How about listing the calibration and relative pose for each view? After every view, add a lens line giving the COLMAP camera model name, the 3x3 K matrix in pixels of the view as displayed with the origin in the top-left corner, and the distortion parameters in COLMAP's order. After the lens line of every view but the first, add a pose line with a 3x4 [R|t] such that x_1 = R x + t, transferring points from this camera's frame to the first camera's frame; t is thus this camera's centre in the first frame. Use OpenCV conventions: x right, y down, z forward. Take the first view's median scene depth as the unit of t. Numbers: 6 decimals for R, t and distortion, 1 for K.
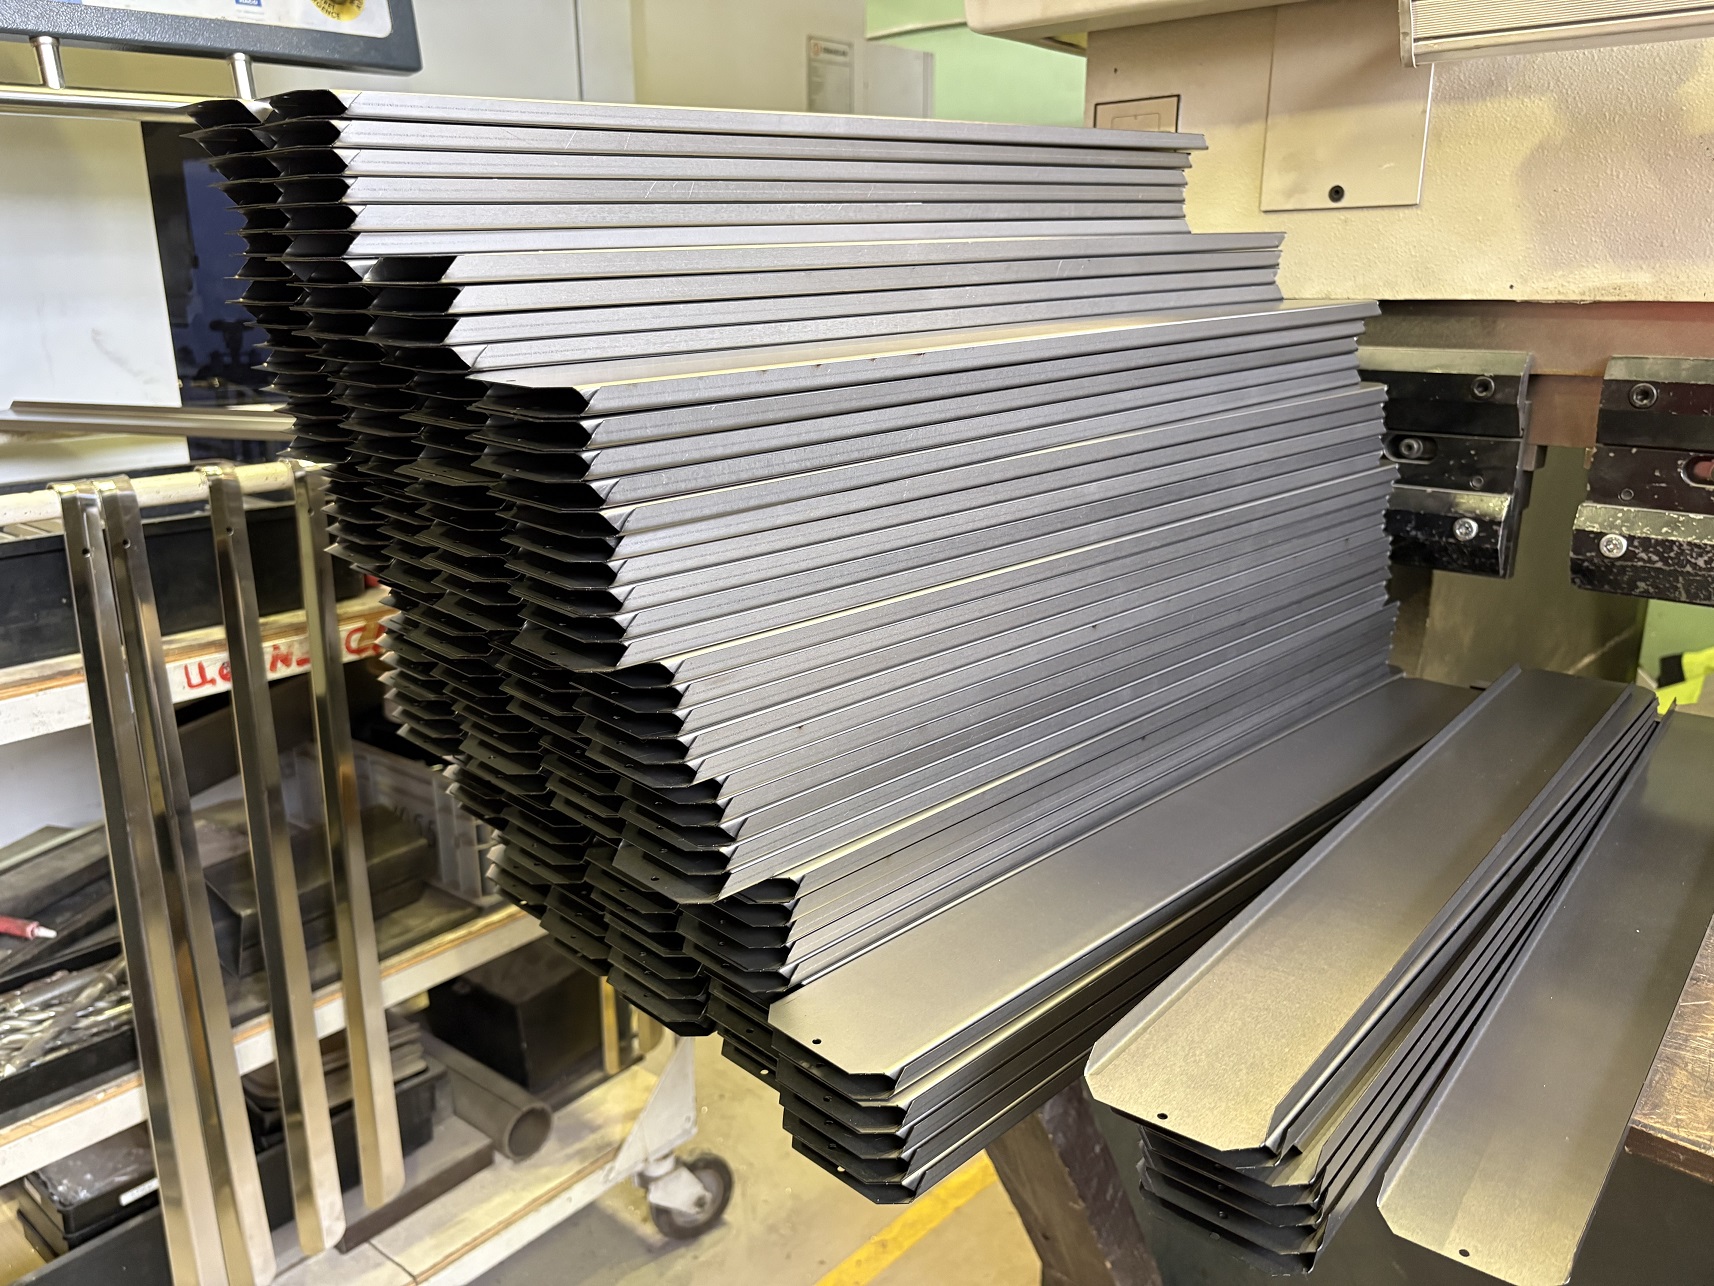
lens RADIAL K [[1253.9, 0, 832.0], [0, 1253.9, 626.6], [0, 0, 1]] dist [0.043843, -0.062383]
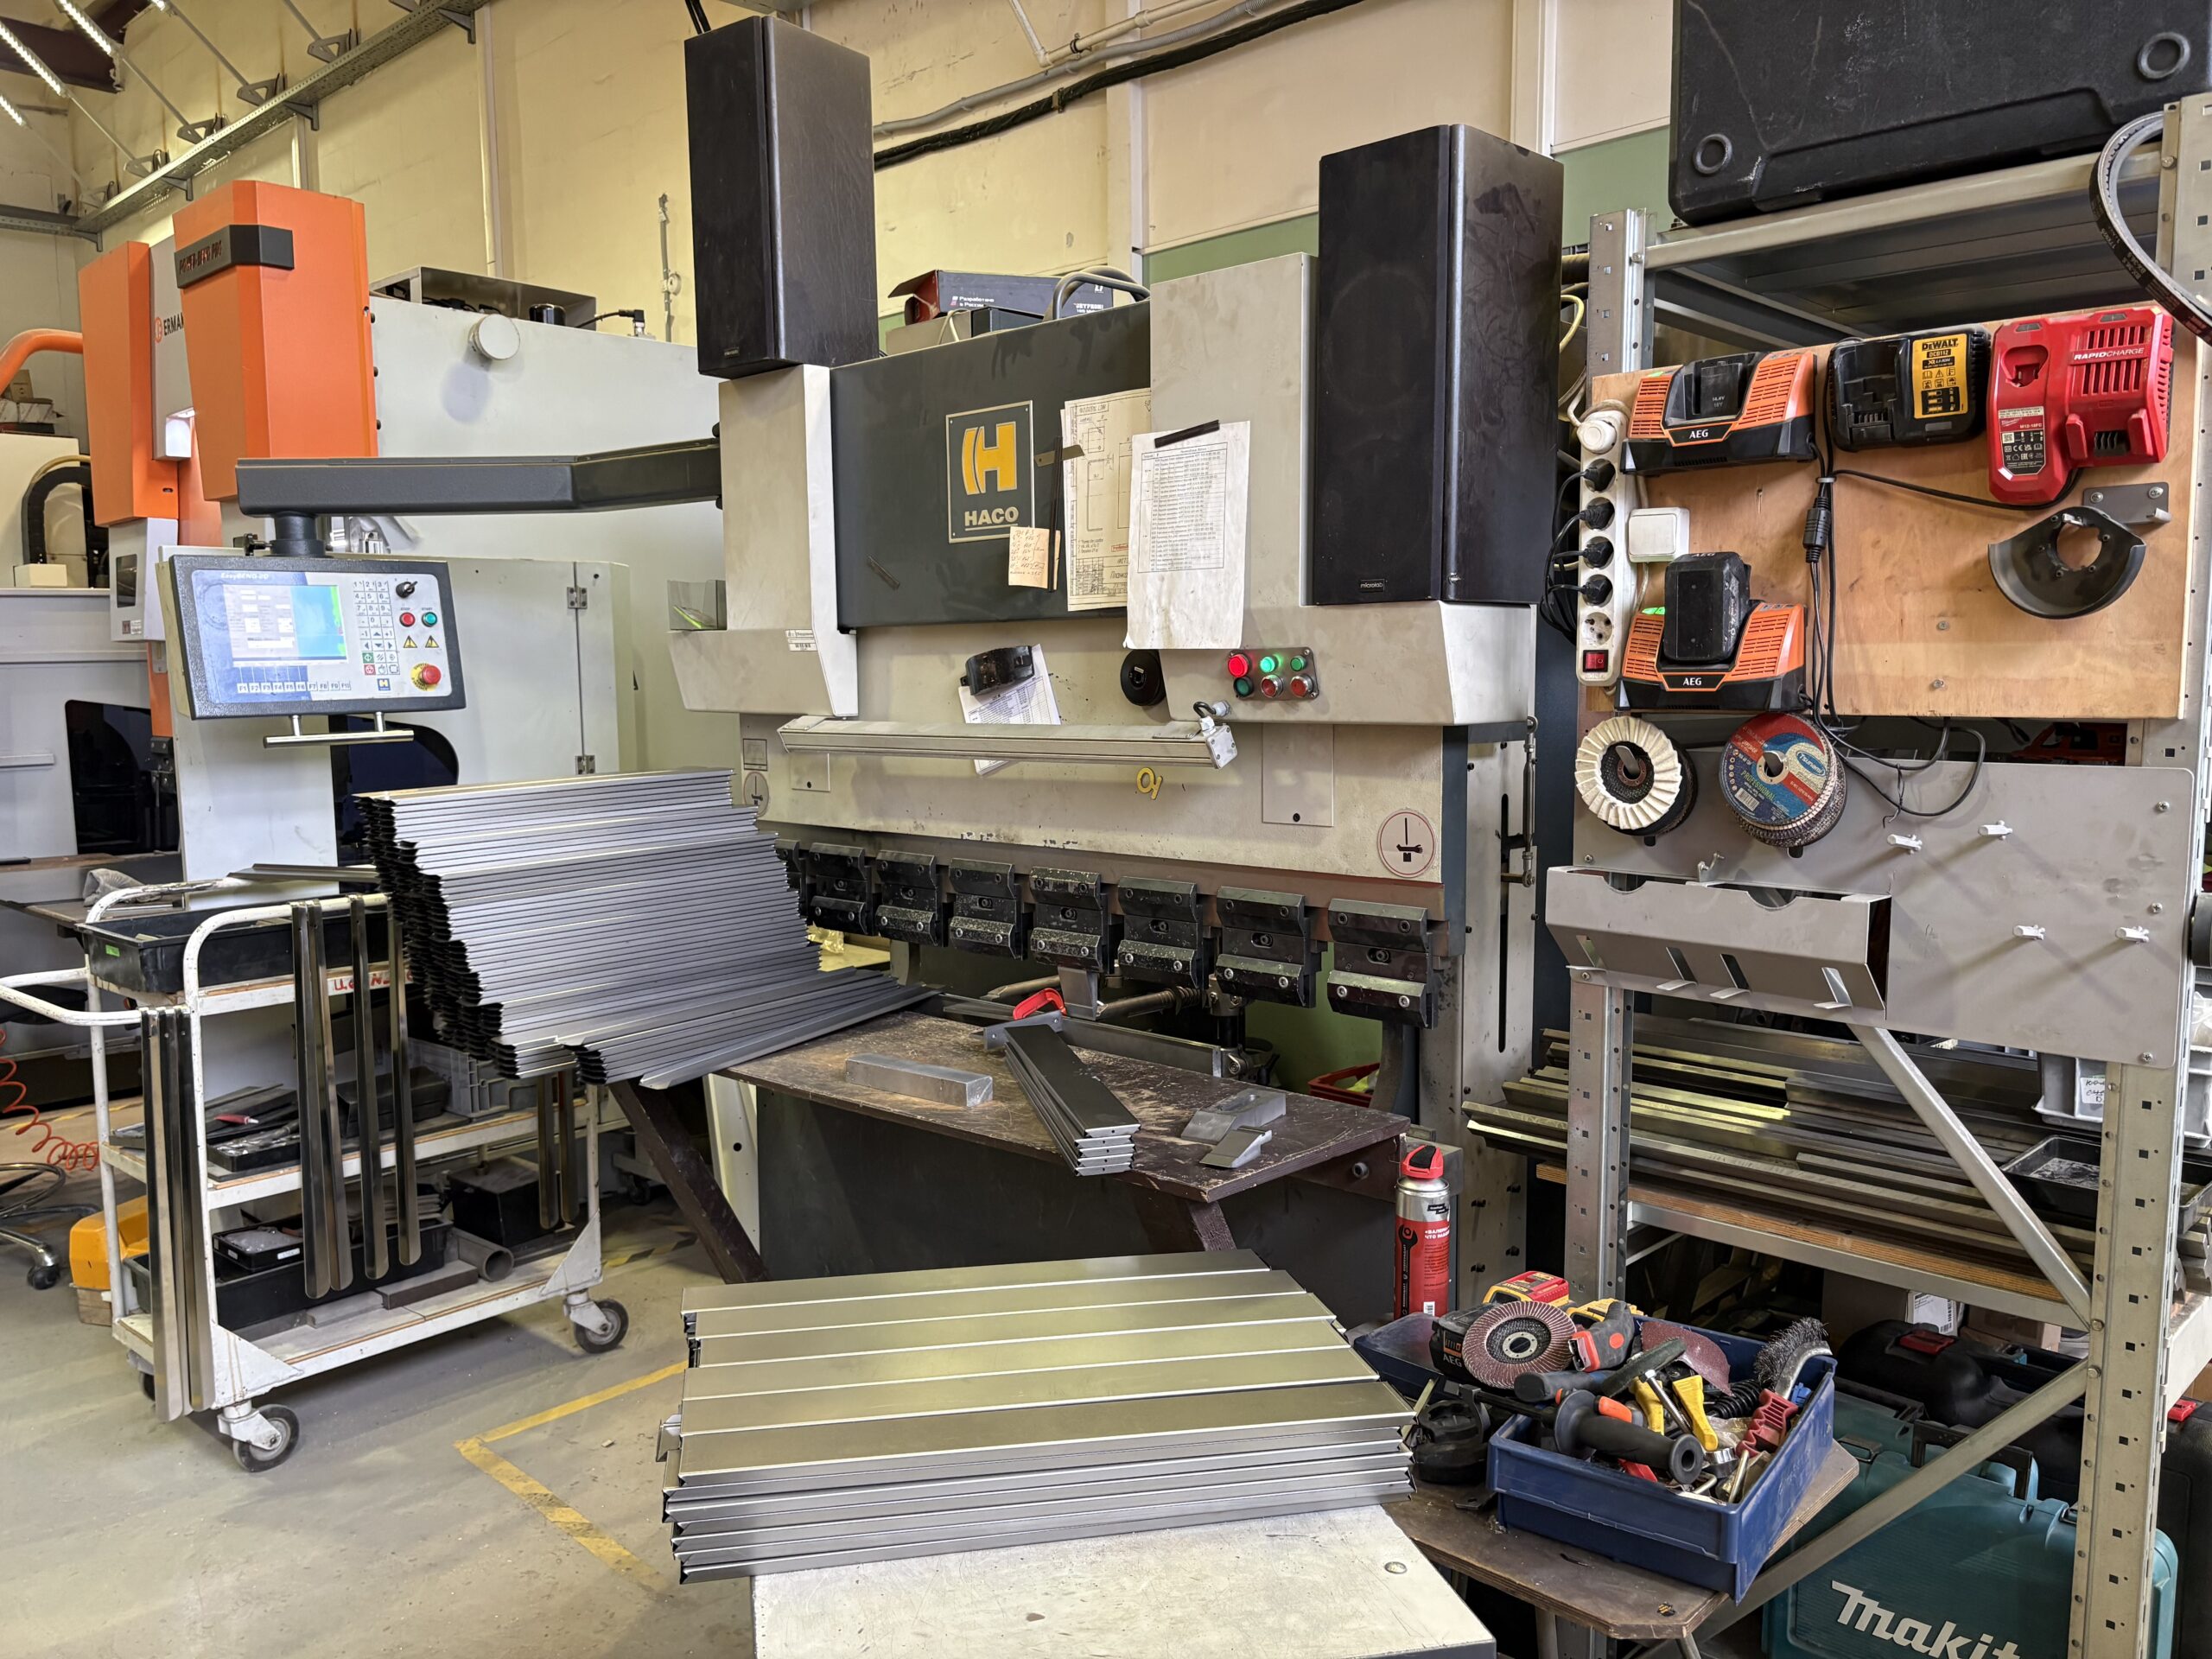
lens RADIAL K [[1670.1, 0, 1106.0], [0, 1670.1, 829.5], [0, 0, 1]] dist [0.066123, -0.079472]
pose [[0.999574, -0.004669, -0.028821, 0.906843], [-0.000223, 0.985881, -0.167446, 0.252043], [0.029196, 0.167381, 0.985460, -1.877759]]
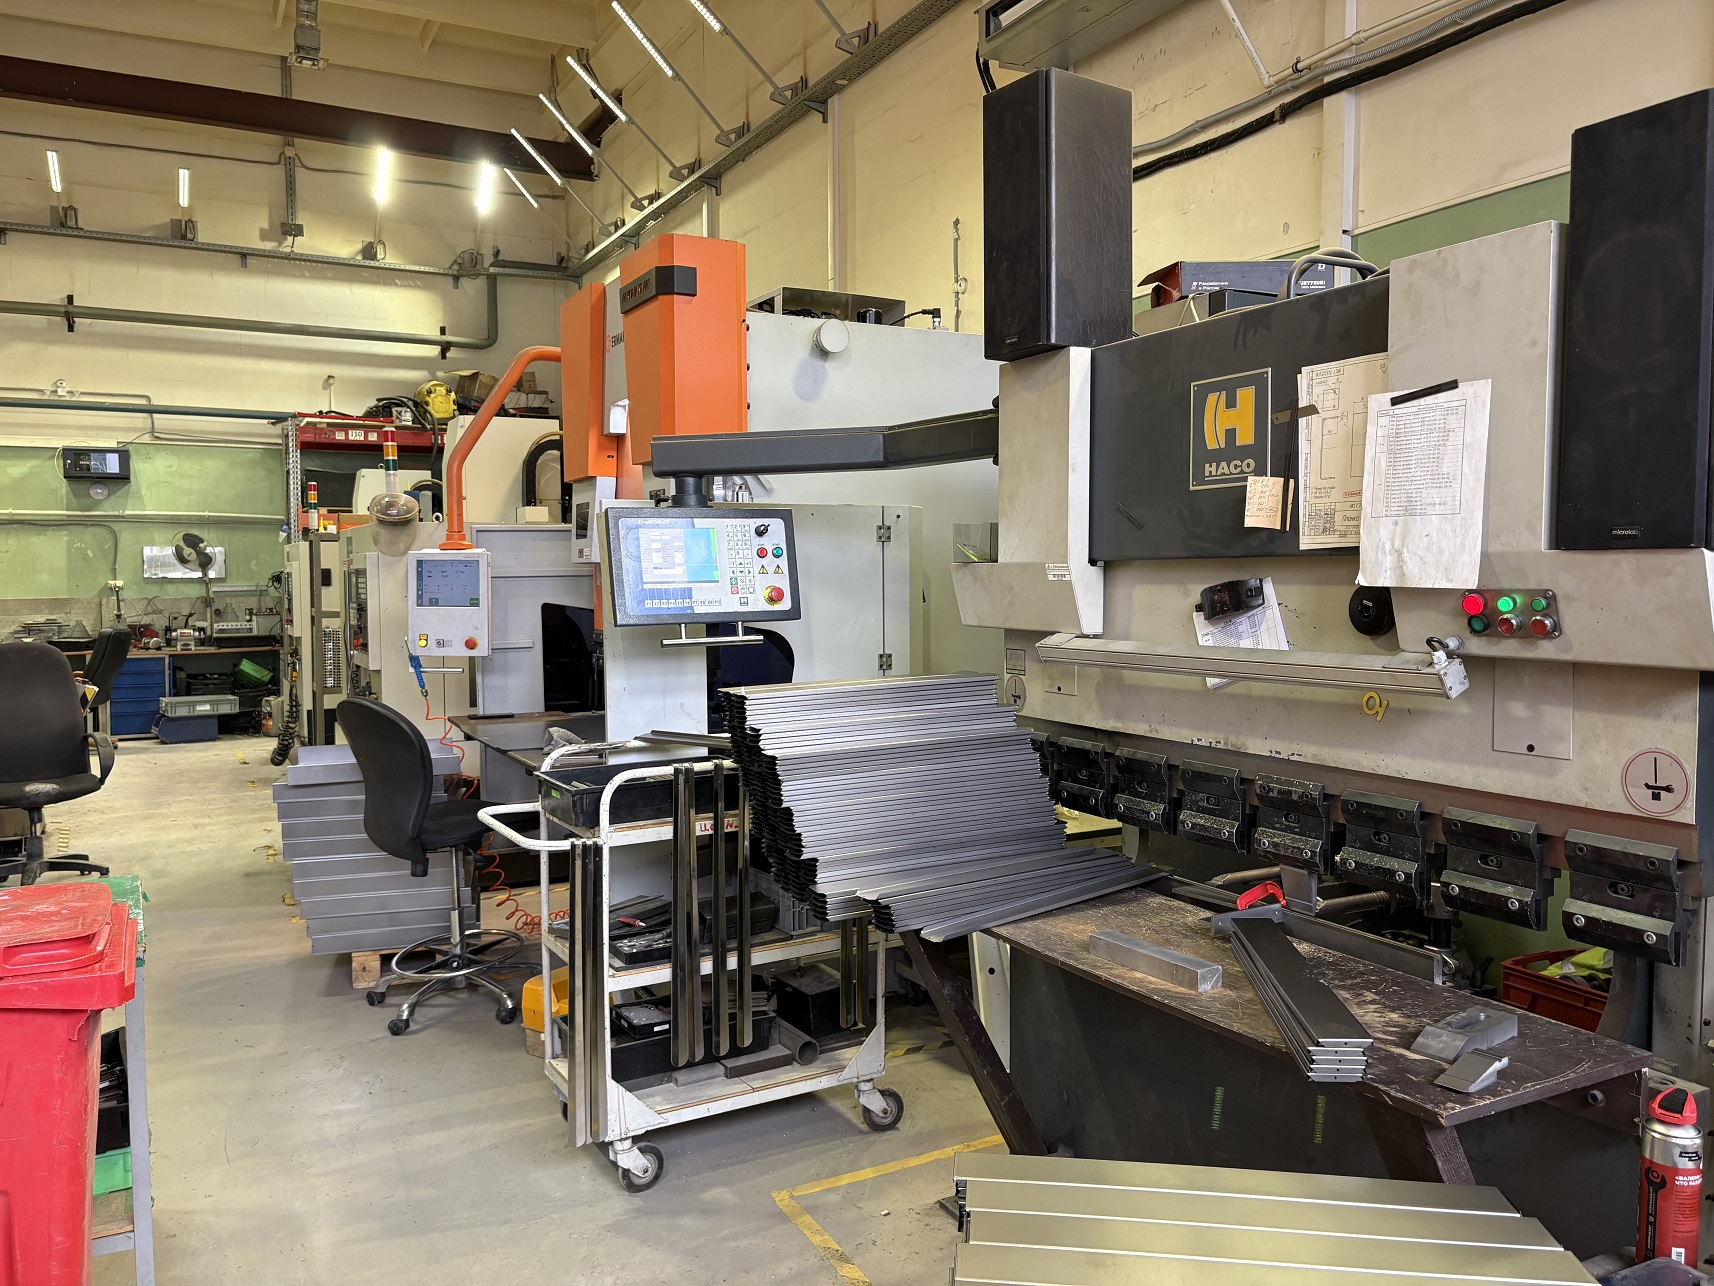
lens RADIAL K [[1294.1, 0, 857.0], [0, 1294.1, 643.0], [0, 0, 1]] dist [0.066123, -0.079472]
pose [[0.939927, 0.017130, -0.340946, 0.836990], [-0.087561, 0.977425, -0.192284, 0.159167], [0.329955, 0.210586, 0.920208, -1.714221]]
